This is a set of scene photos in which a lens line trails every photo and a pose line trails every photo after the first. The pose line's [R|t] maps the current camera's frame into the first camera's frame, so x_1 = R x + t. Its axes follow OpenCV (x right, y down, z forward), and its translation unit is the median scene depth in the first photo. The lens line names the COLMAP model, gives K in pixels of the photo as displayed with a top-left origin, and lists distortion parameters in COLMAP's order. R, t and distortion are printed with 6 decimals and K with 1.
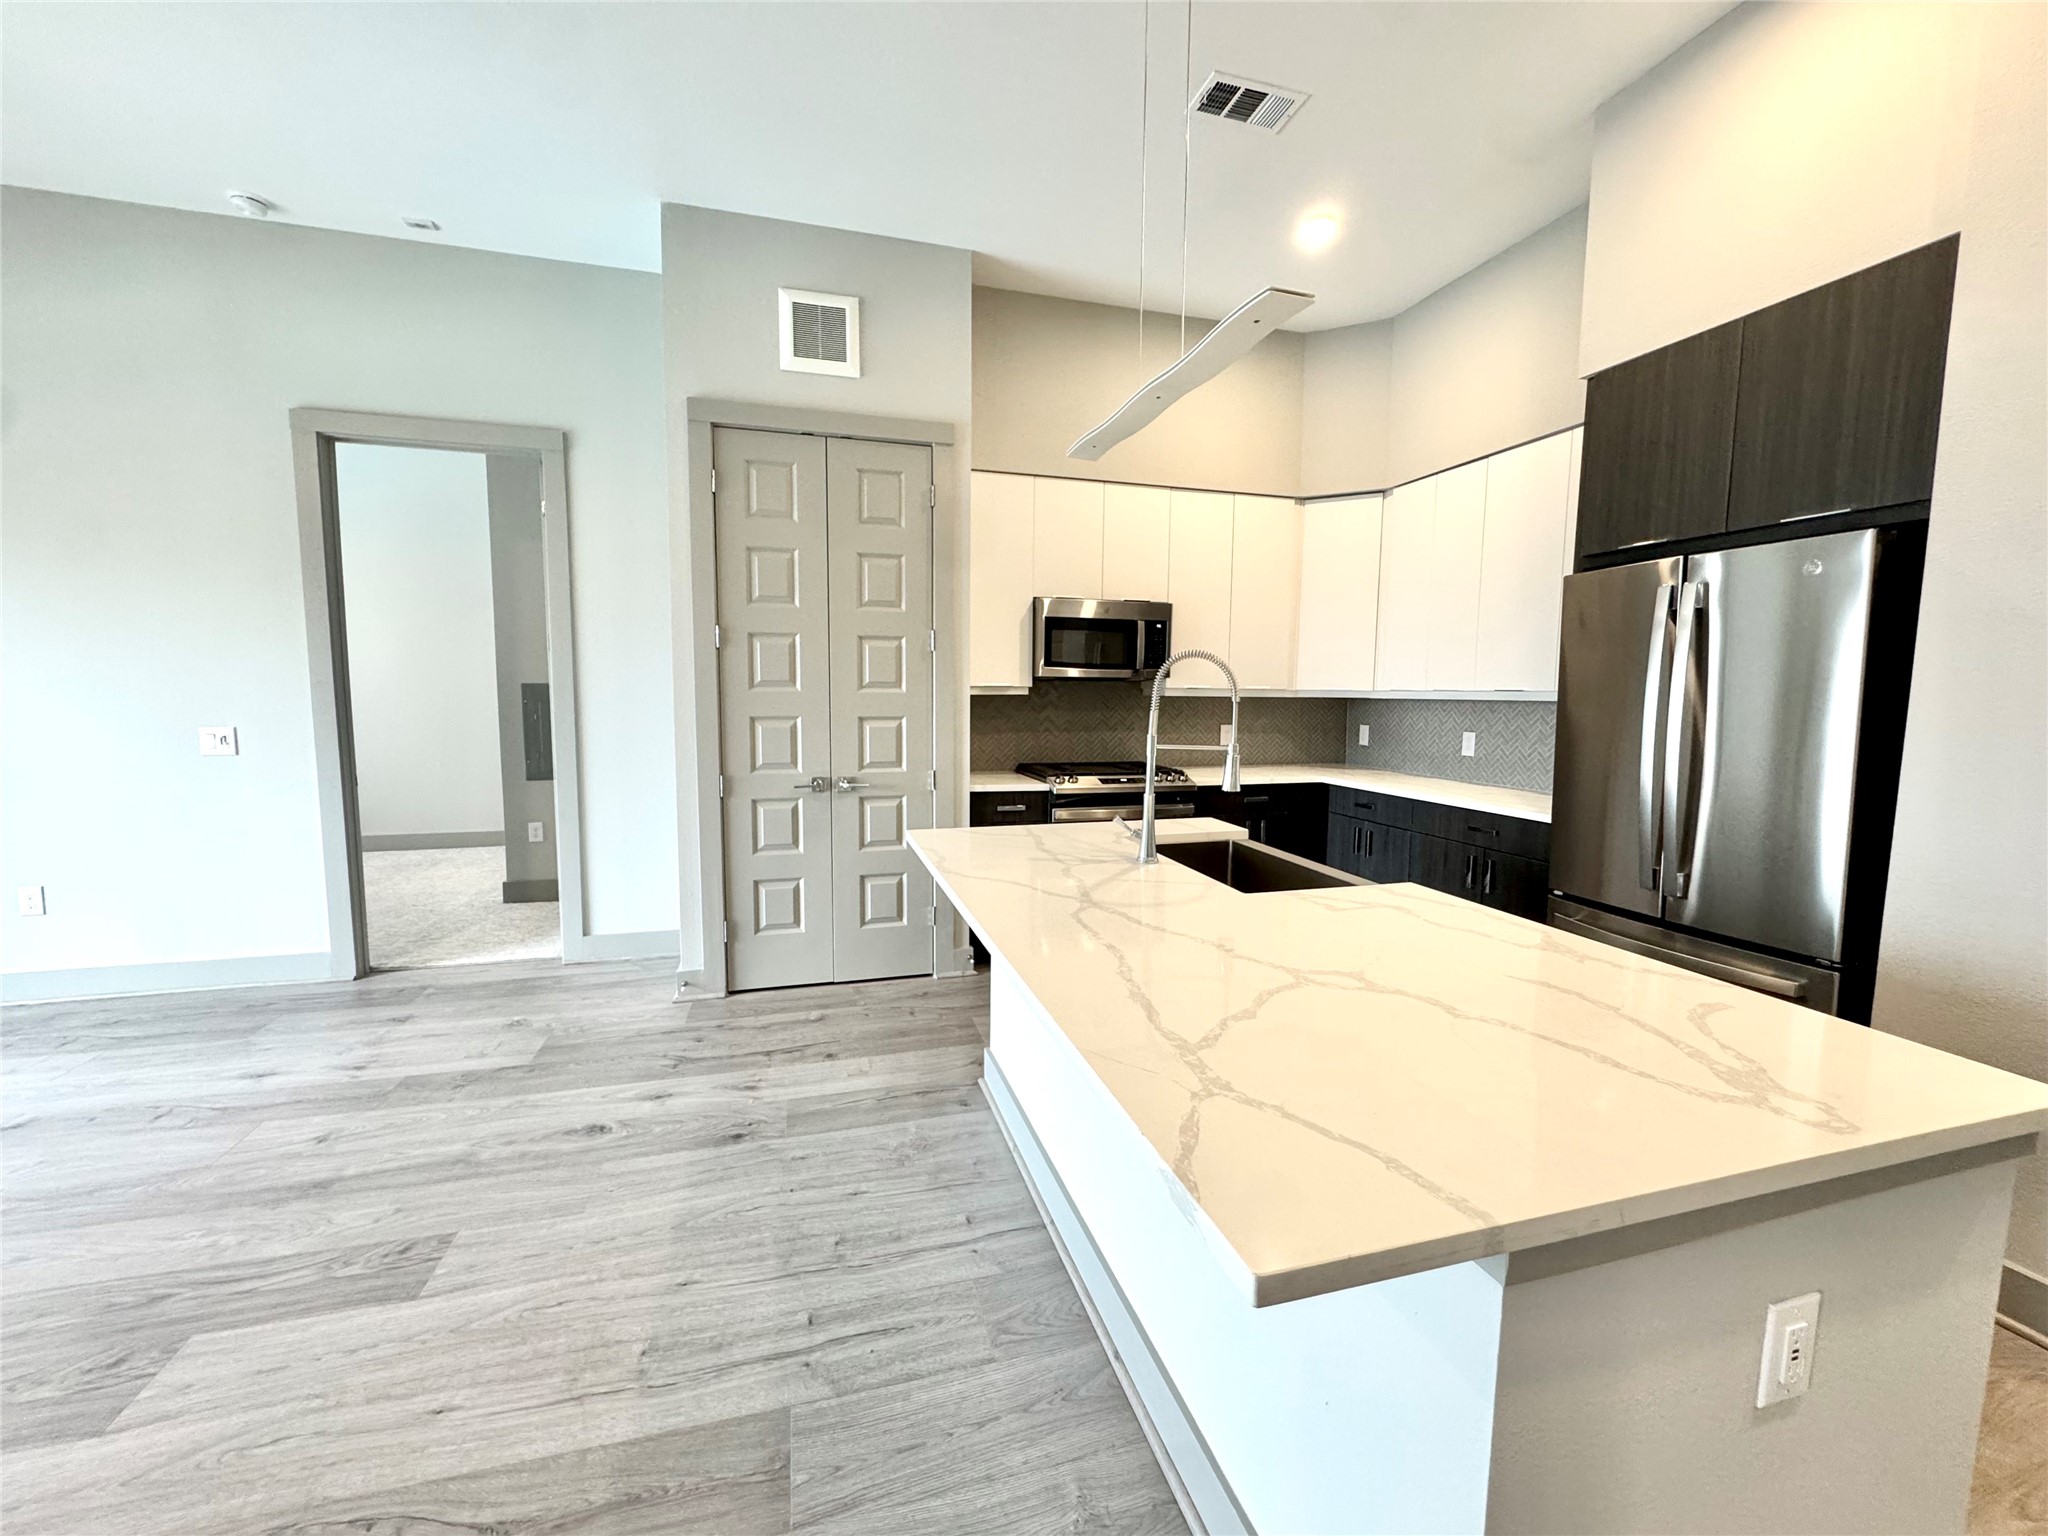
lens RADIAL K [[817.5, 0, 1020.9], [0, 817.5, 764.6], [0, 0, 1]] dist [0.001618, -0.000526]
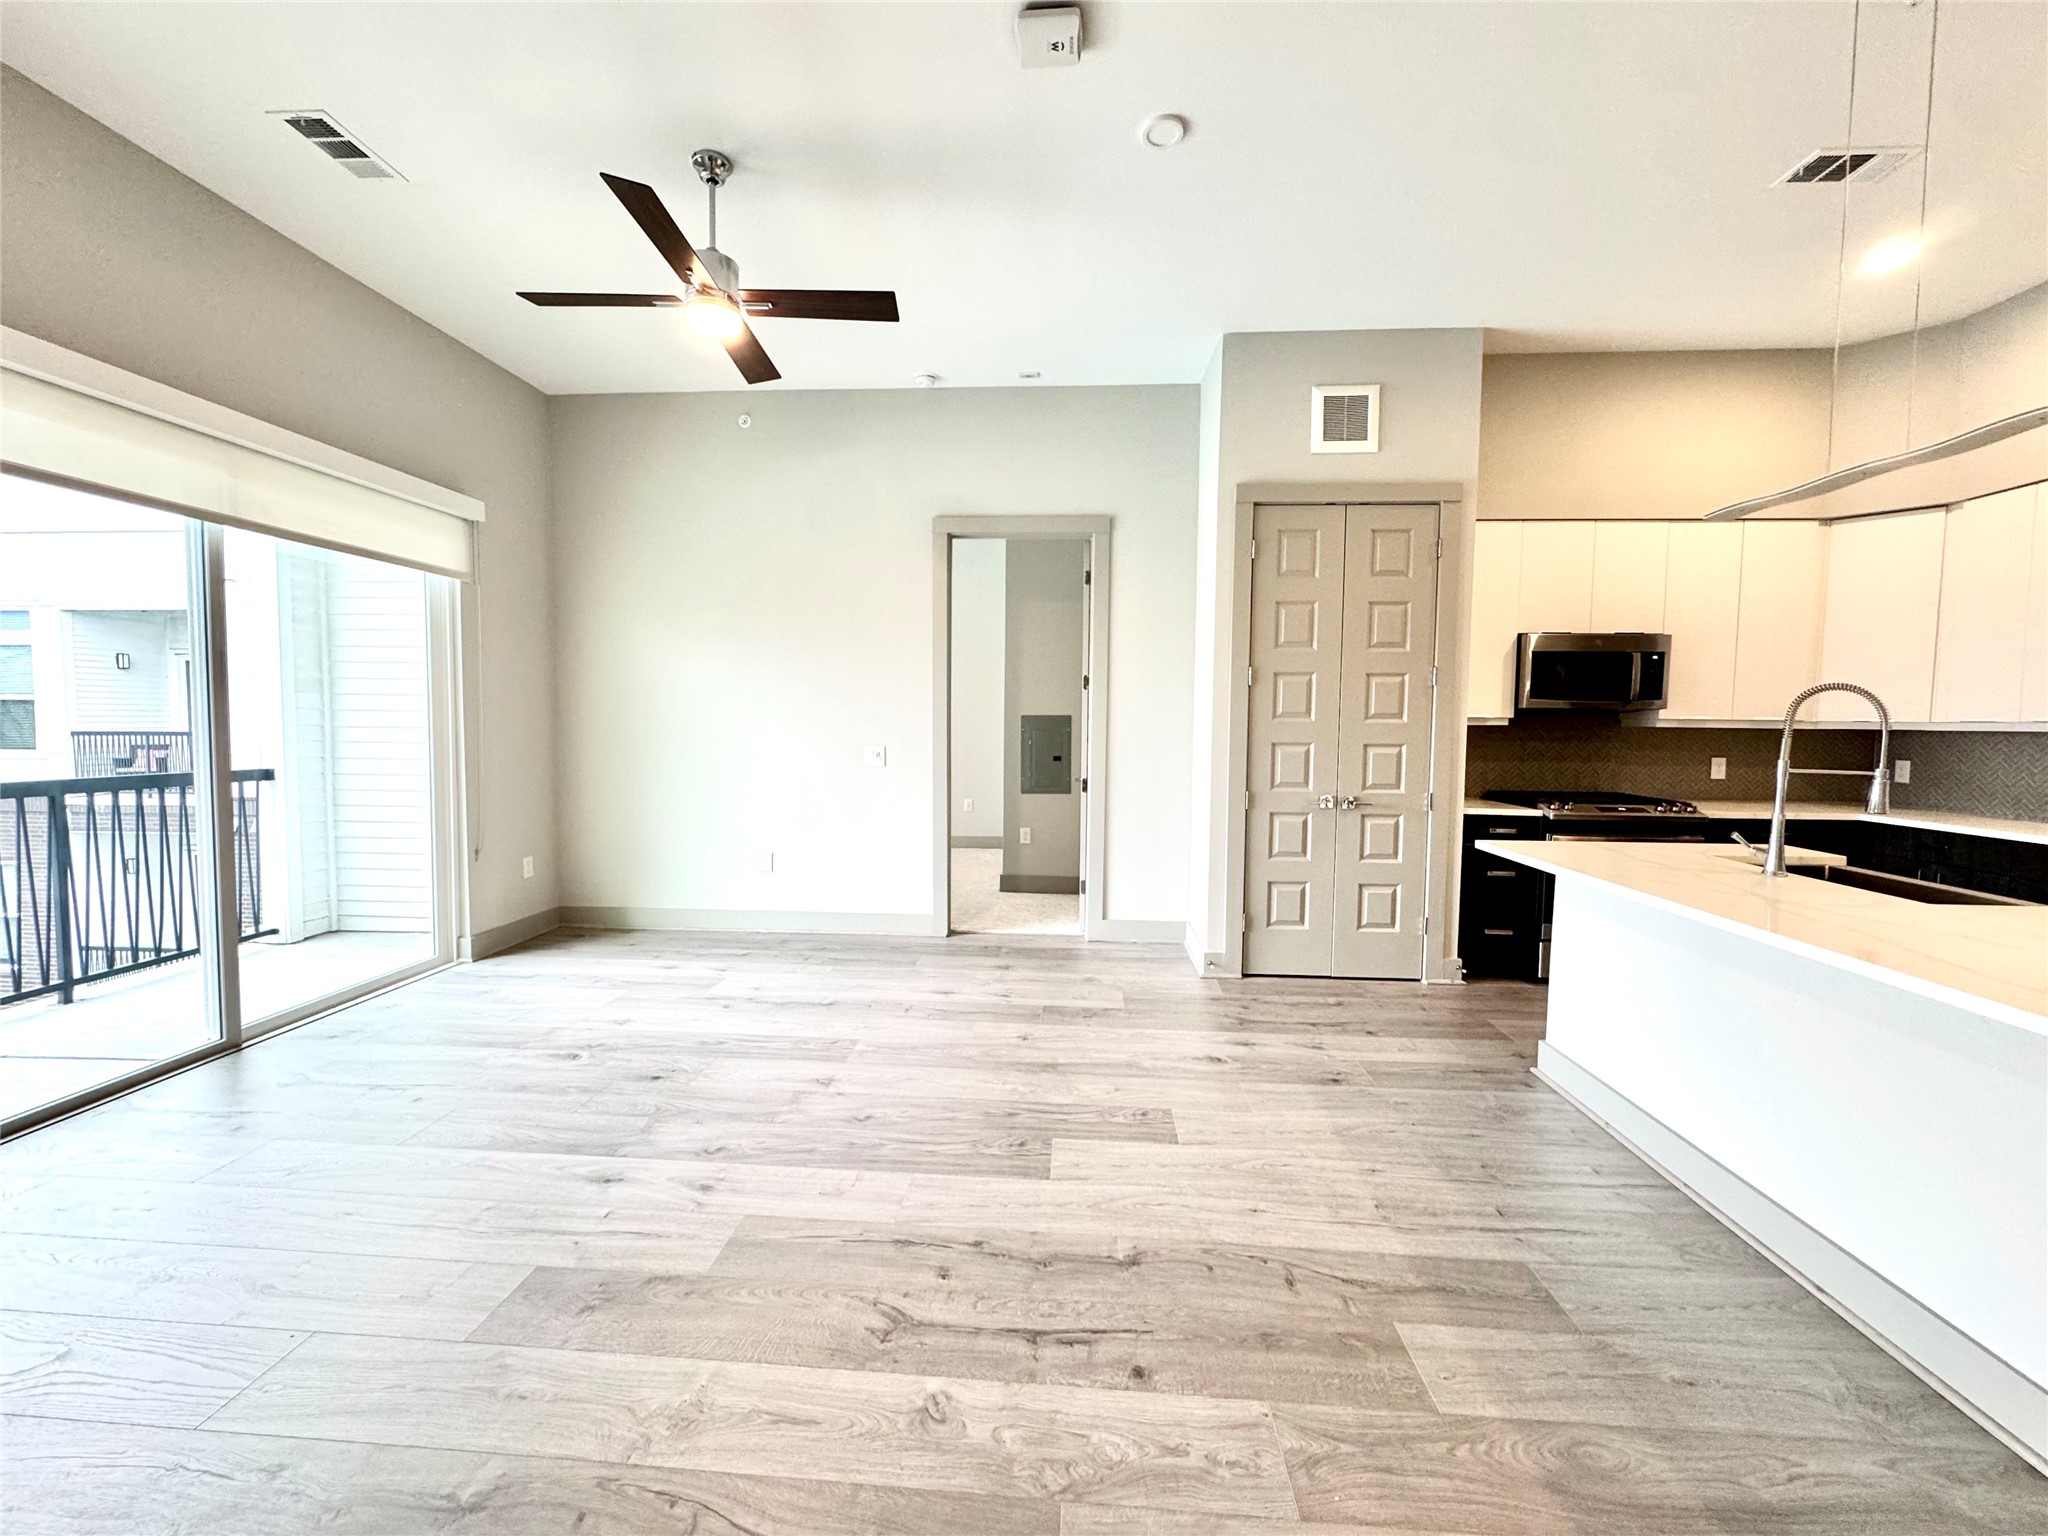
lens RADIAL K [[817.5, 0, 1027.9], [0, 817.5, 765.4], [0, 0, 1]] dist [0.001618, -0.000526]
pose [[0.943985, 0.020341, -0.329360, -0.279774], [-0.032442, 0.998984, -0.031287, 0.023805], [0.328389, 0.040219, 0.943686, -0.243172]]
